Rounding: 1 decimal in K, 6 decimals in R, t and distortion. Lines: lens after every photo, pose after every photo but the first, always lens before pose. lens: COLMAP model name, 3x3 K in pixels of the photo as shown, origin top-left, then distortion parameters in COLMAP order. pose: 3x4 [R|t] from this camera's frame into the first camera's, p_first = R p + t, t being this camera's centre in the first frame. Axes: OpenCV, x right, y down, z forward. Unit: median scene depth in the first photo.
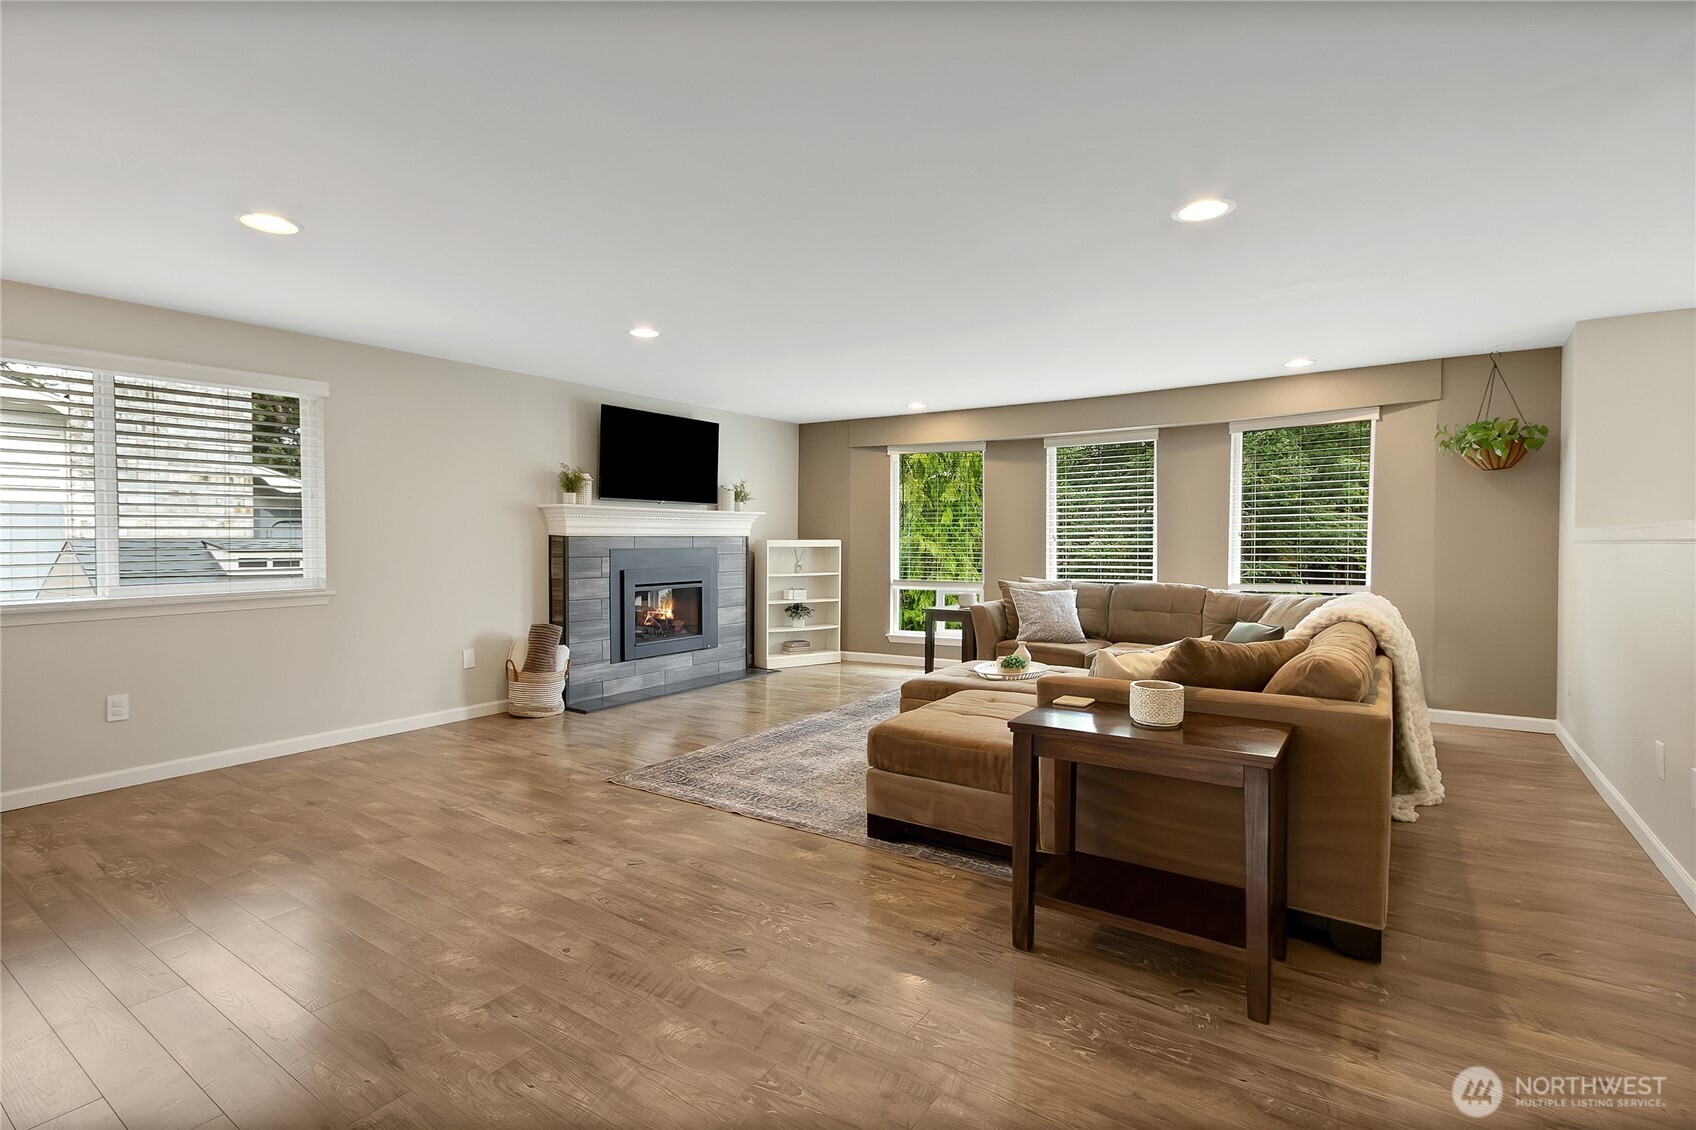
lens RADIAL K [[800.5, 0, 846.5], [0, 800.5, 542.3], [0, 0, 1]] dist [0.009248, 0.000562]
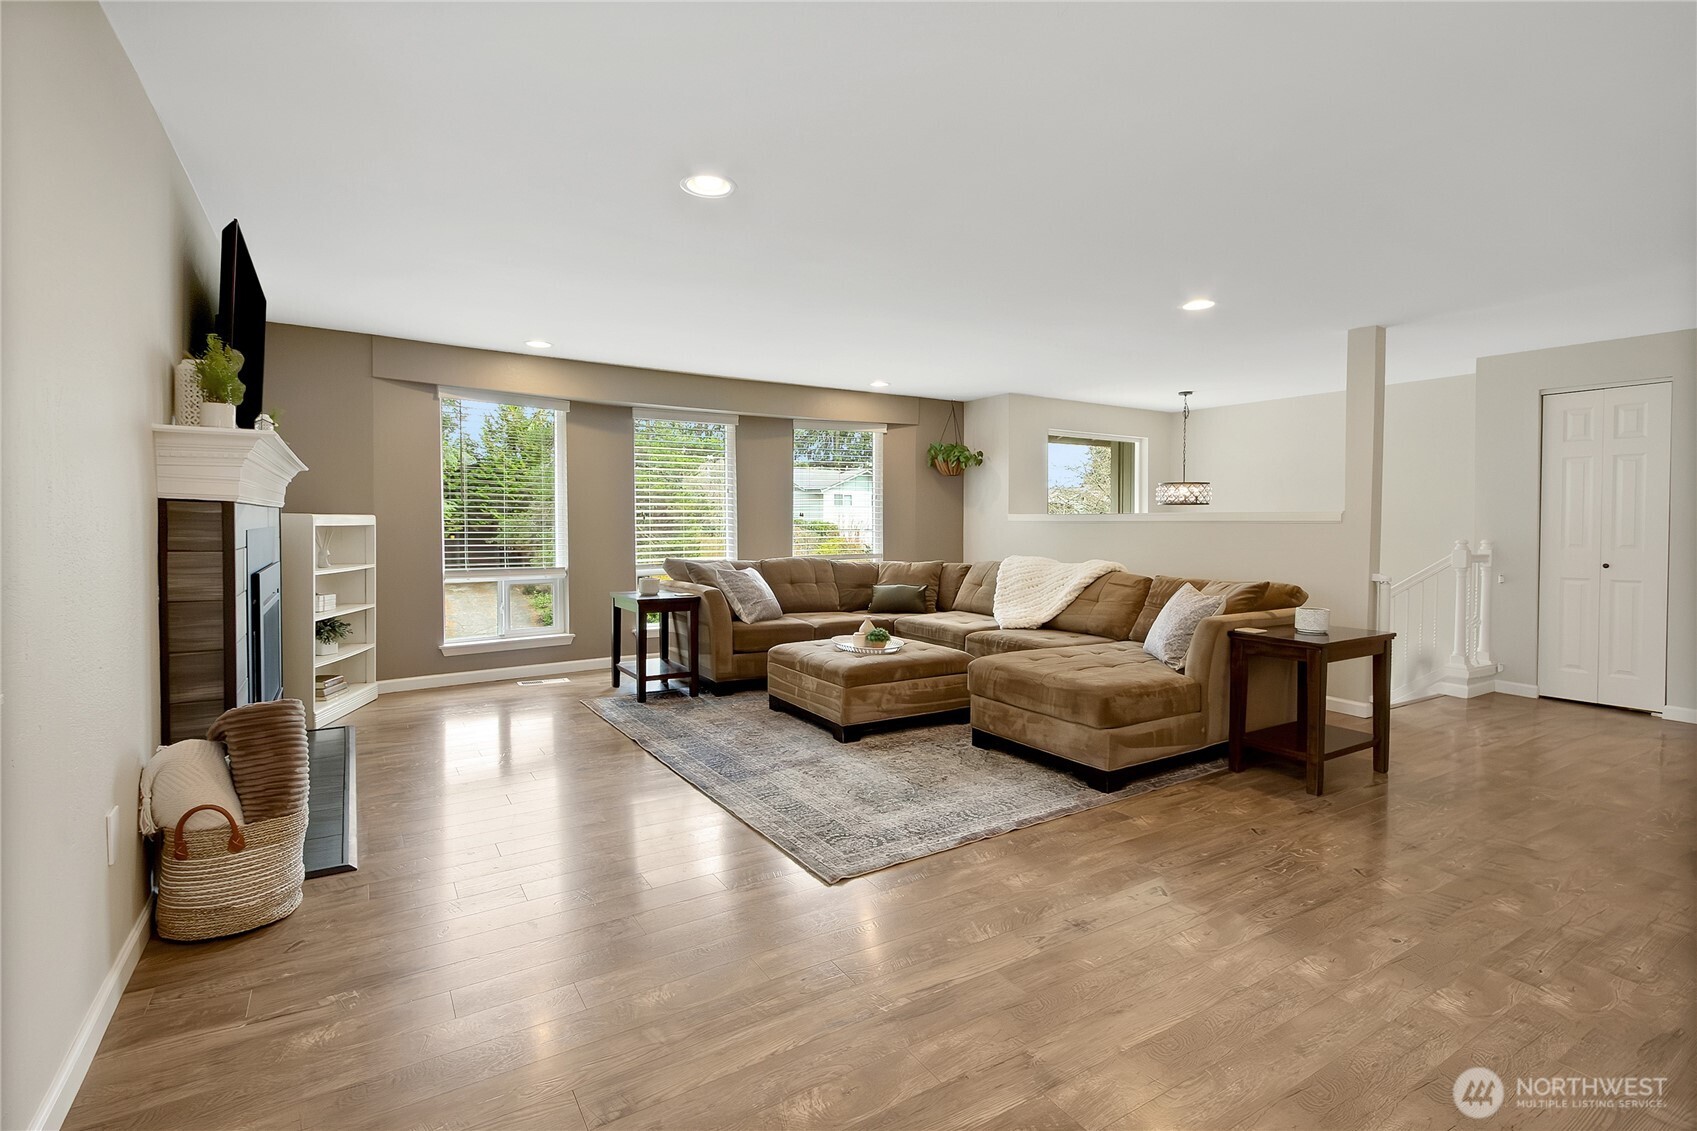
lens RADIAL K [[788.3, 0, 845.1], [0, 788.3, 544.3], [0, 0, 1]] dist [0.001999, -0.000309]
pose [[0.400732, -0.024270, 0.915874, -1.057629], [-0.004496, 0.999585, 0.028455, 0.001265], [-0.916184, -0.015520, 0.400457, 0.881323]]
